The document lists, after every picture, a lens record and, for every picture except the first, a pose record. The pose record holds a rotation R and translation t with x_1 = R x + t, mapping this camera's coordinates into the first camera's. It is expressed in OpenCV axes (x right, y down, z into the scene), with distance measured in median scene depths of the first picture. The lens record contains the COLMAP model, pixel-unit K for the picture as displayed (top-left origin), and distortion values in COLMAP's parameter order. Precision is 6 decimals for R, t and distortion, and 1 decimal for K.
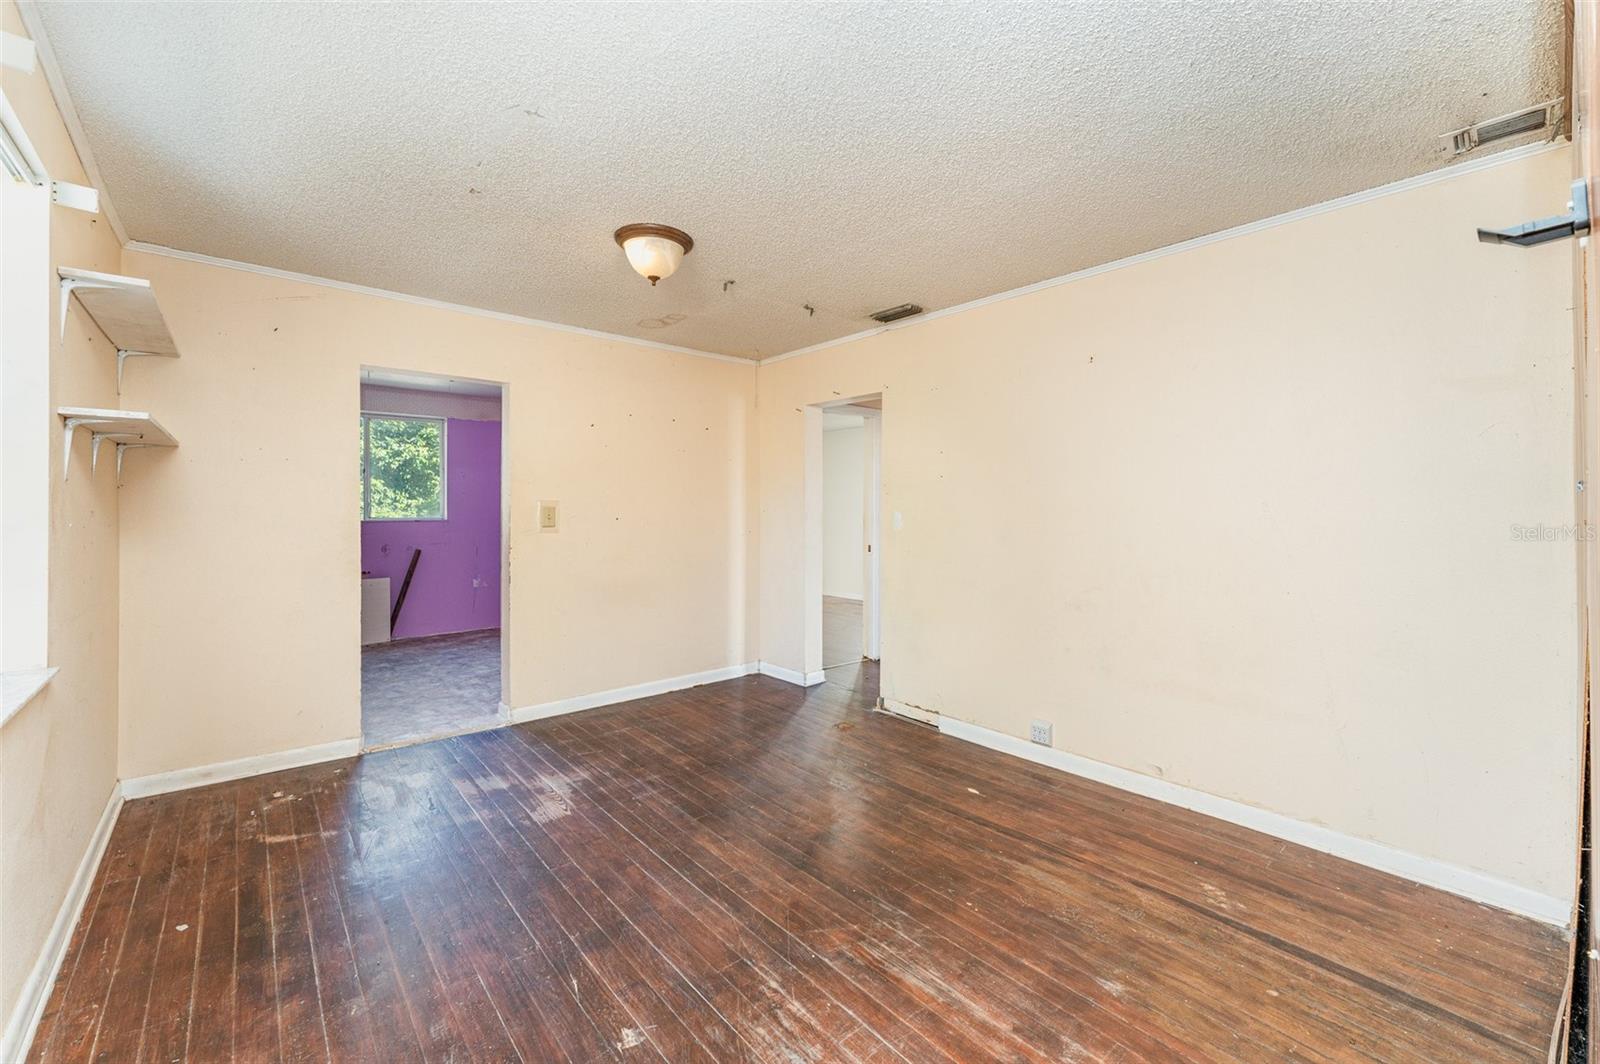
lens RADIAL K [[645.0, 0, 801.2], [0, 645.0, 513.7], [0, 0, 1]] dist [0.001113, 0.000133]
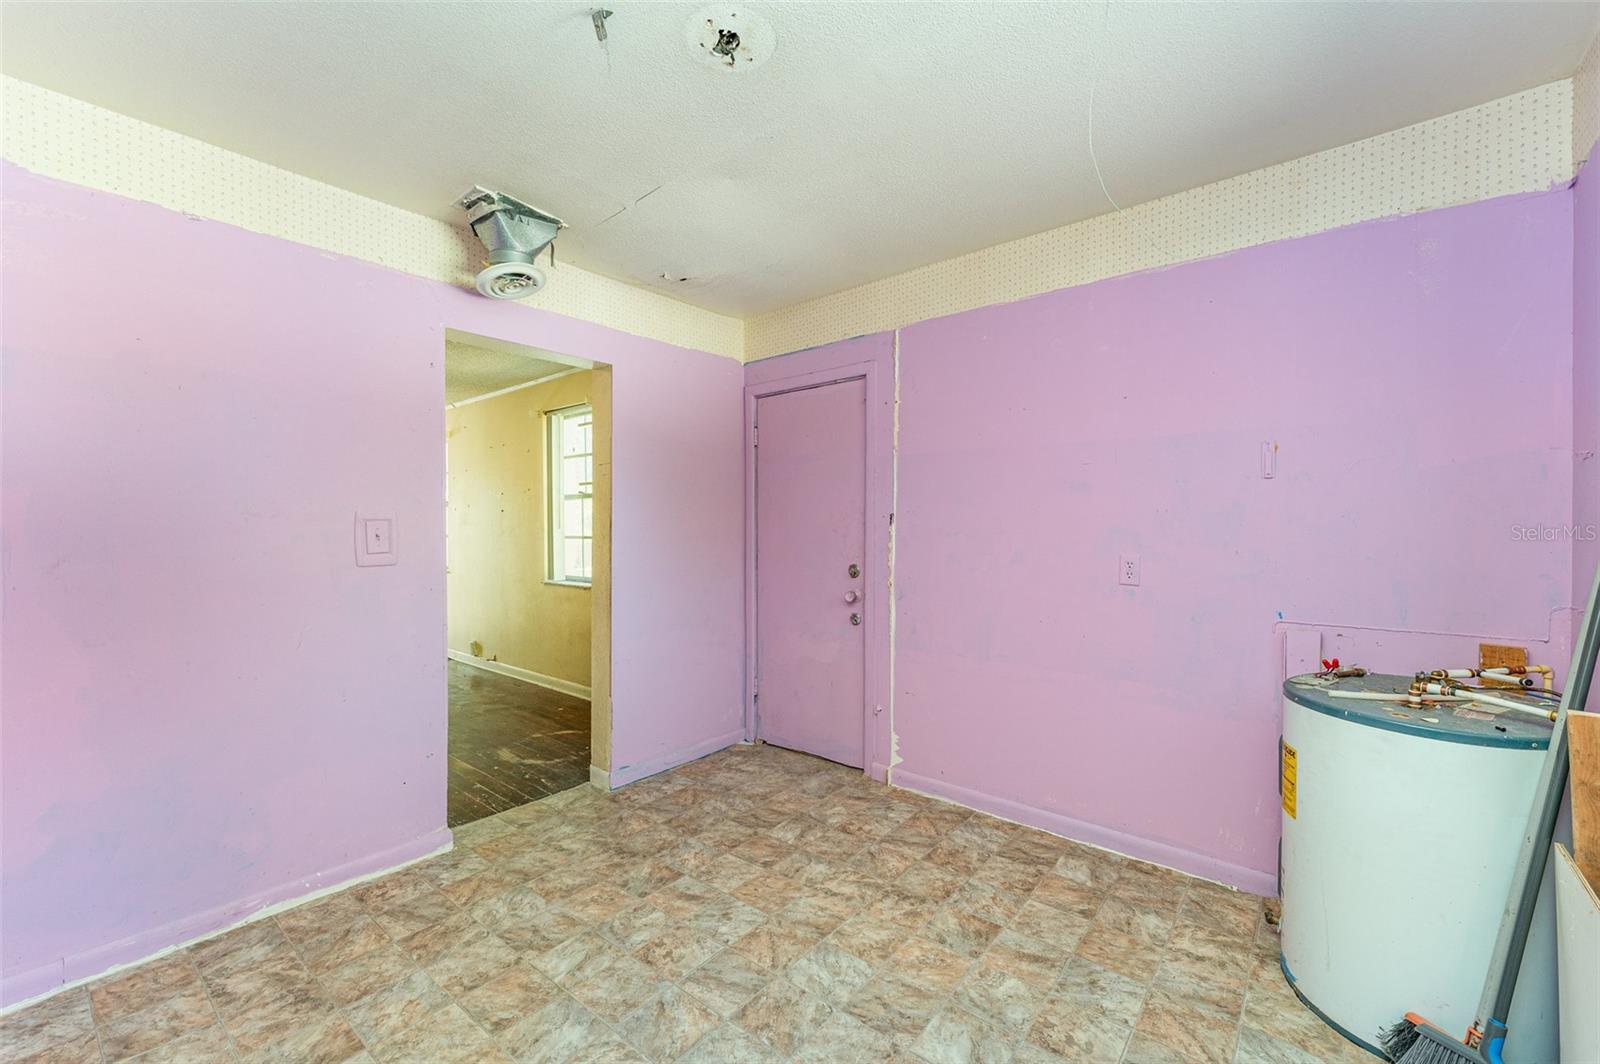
lens RADIAL K [[638.5, 0, 800.0], [0, 638.5, 532.0], [0, 0, 1]] dist [0.002106, 0.000147]
pose [[-0.986913, -0.000766, -0.161250, -1.109513], [-0.002420, 0.999946, 0.010062, -0.021012], [0.161234, 0.010320, -0.986862, 2.633464]]
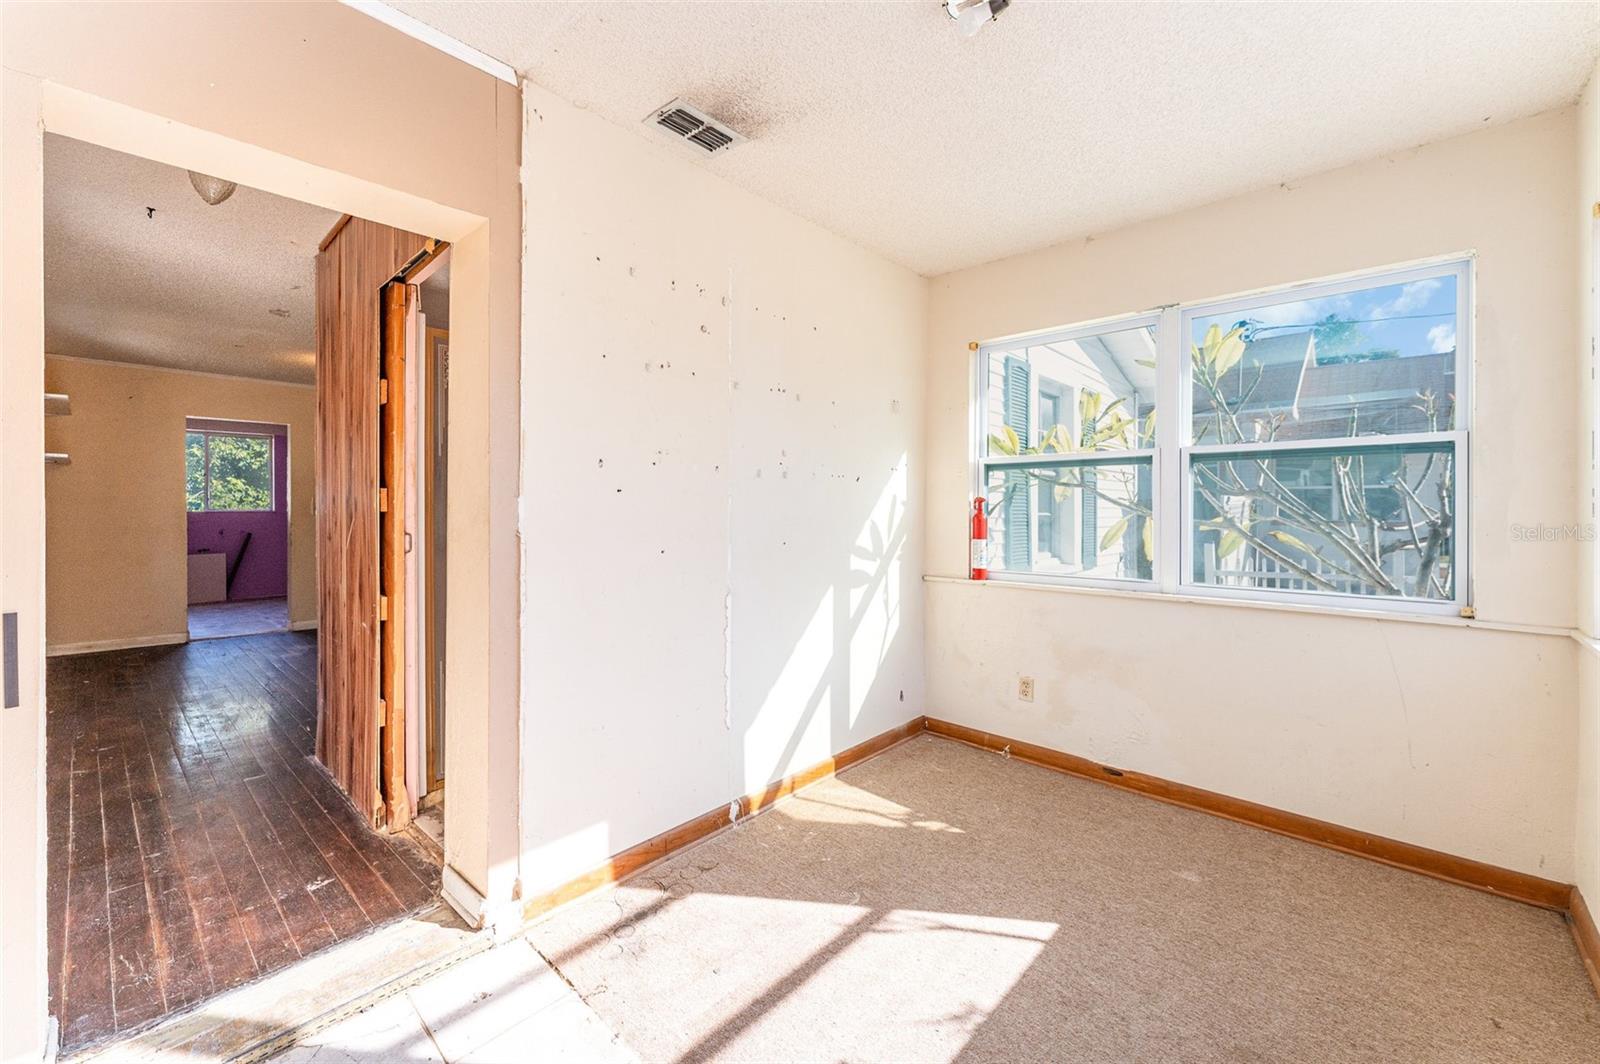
lens RADIAL K [[645.0, 0, 801.2], [0, 645.0, 513.7], [0, 0, 1]] dist [0.001113, 0.000133]
pose [[0.992603, -0.001377, 0.121400, 0.986425], [0.001313, 0.999999, 0.000608, 0.035232], [-0.121401, -0.000444, 0.992603, -1.221361]]
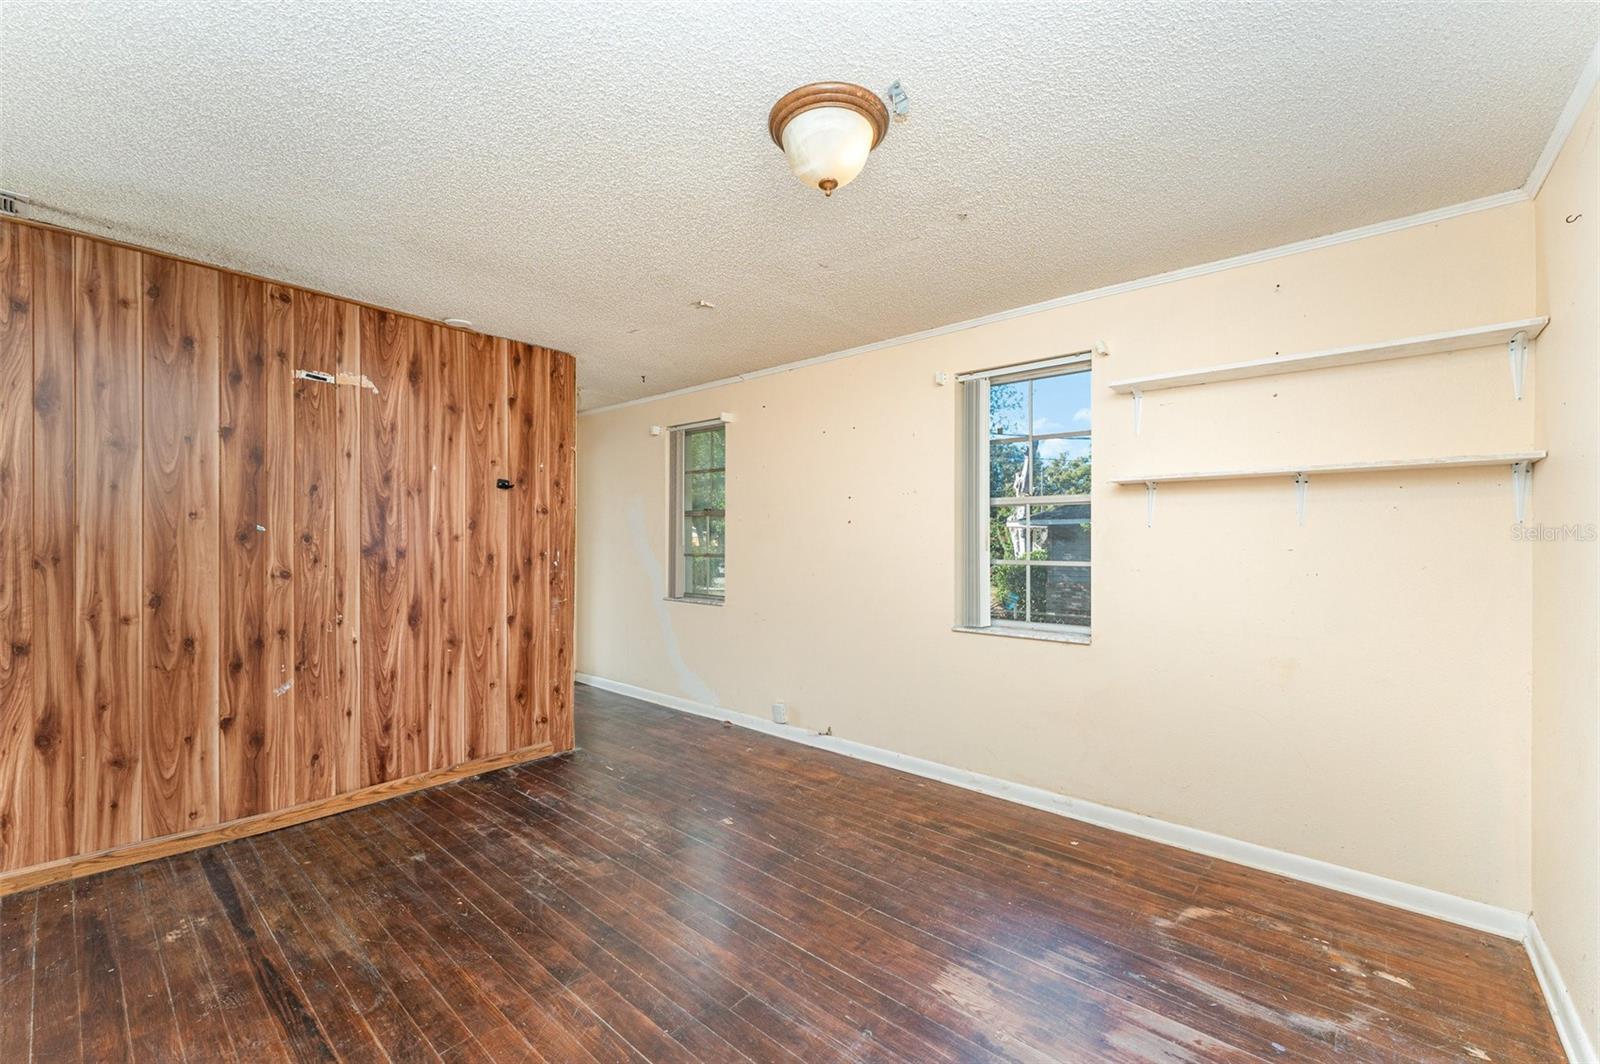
lens RADIAL K [[645.9, 0, 794.7], [0, 645.9, 540.3], [0, 0, 1]] dist [0.002235, 0.000171]
pose [[-0.990775, -0.008499, -0.135248, -0.121124], [-0.008941, 0.999956, 0.002659, -0.013345], [0.135220, 0.003844, -0.990808, 1.778490]]
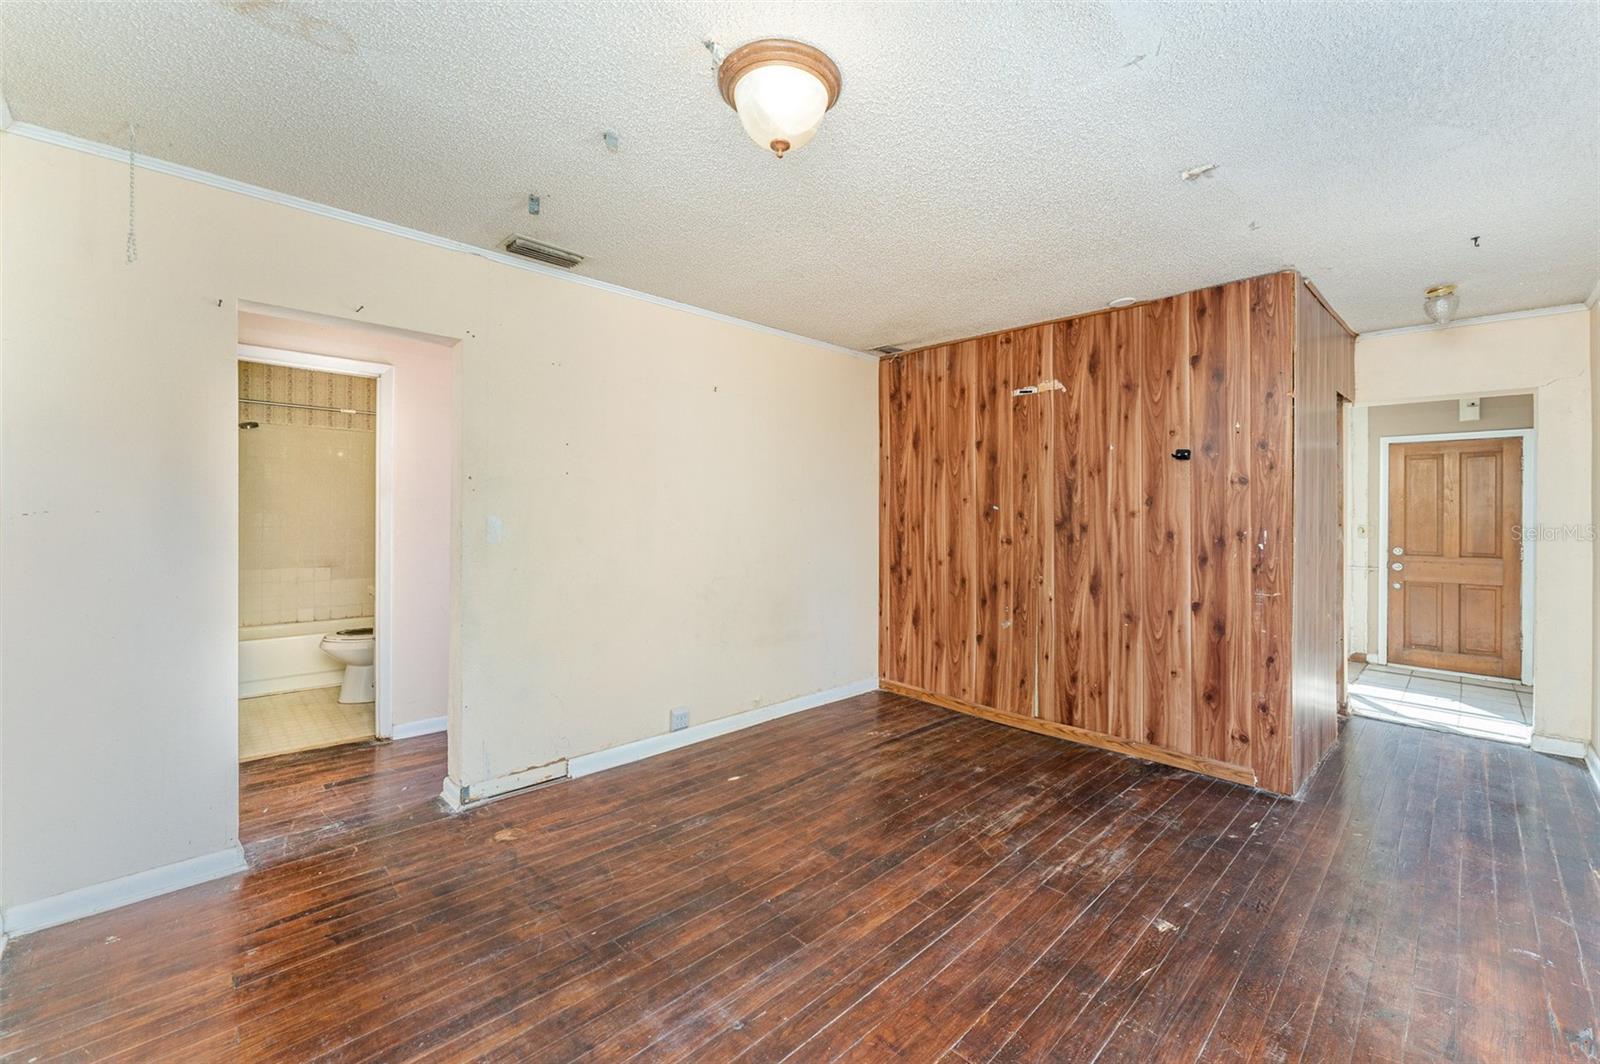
lens RADIAL K [[645.0, 0, 801.2], [0, 645.0, 513.7], [0, 0, 1]] dist [0.001113, 0.000133]
pose [[-0.049934, -0.002333, 0.998750, -0.931444], [-0.001771, 0.999996, 0.002247, -0.011081], [-0.998751, -0.001656, -0.049938, 1.098075]]
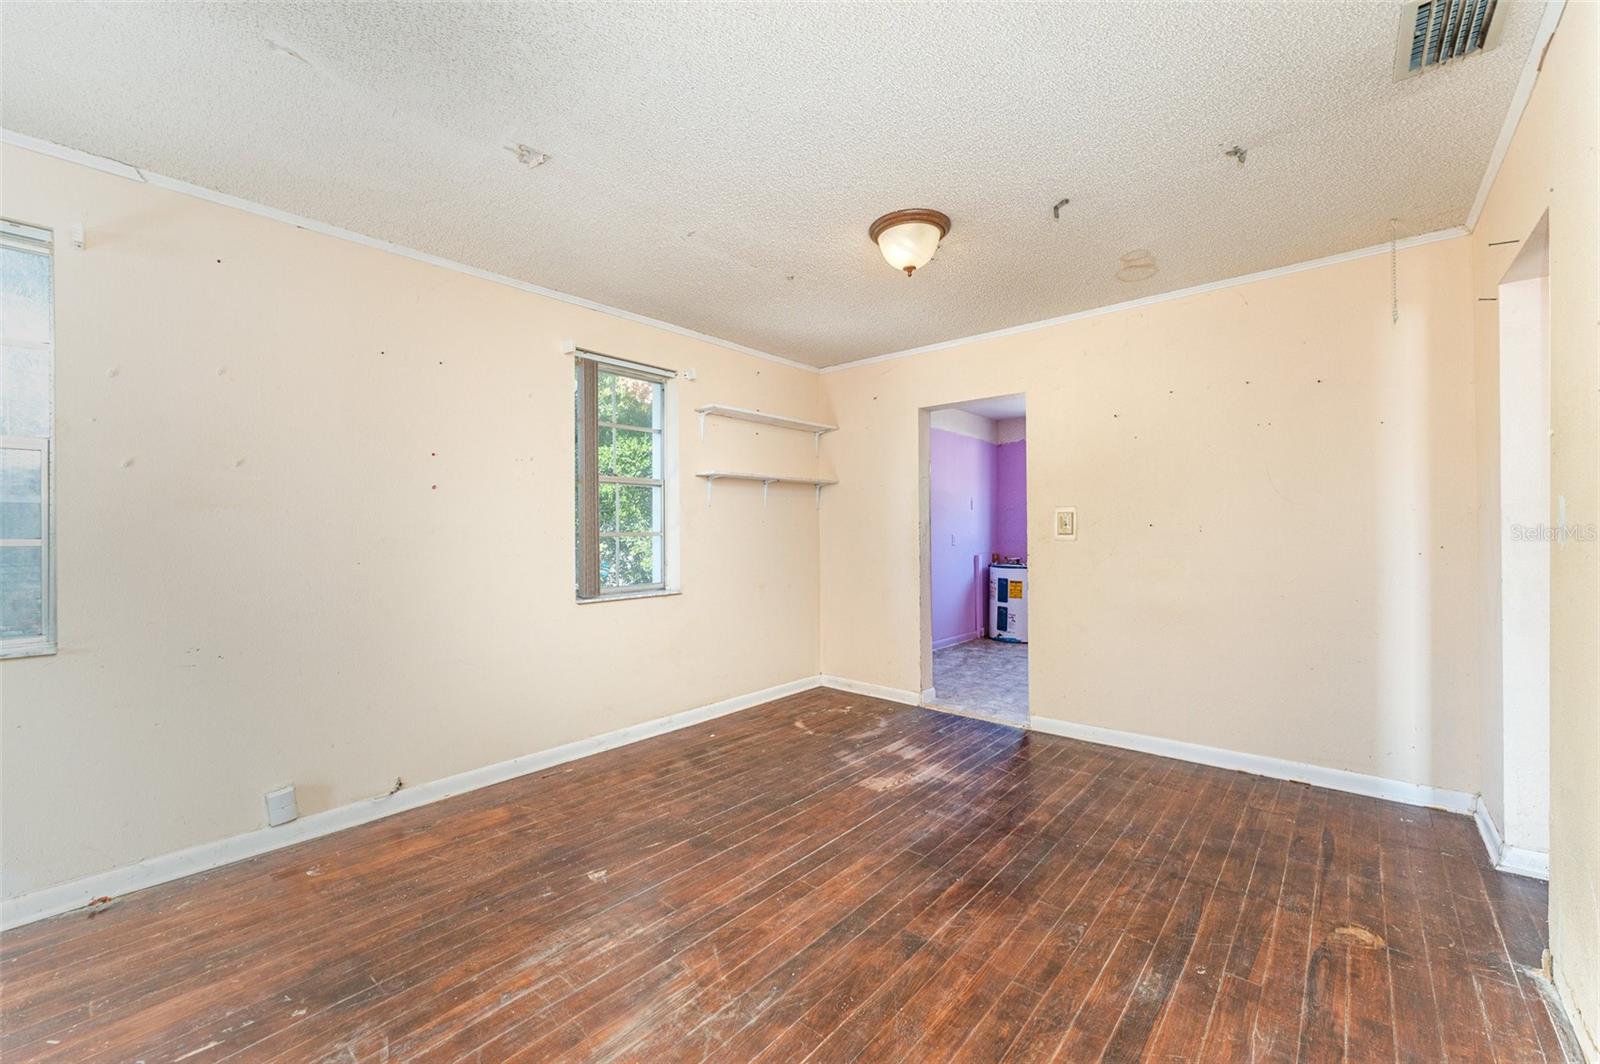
lens RADIAL K [[638.5, 0, 800.0], [0, 638.5, 532.0], [0, 0, 1]] dist [0.002106, 0.000147]
pose [[0.139020, -0.003574, -0.990283, 0.745154], [0.003354, 0.999989, -0.003138, 0.030580], [0.990284, -0.002885, 0.139030, 0.766581]]
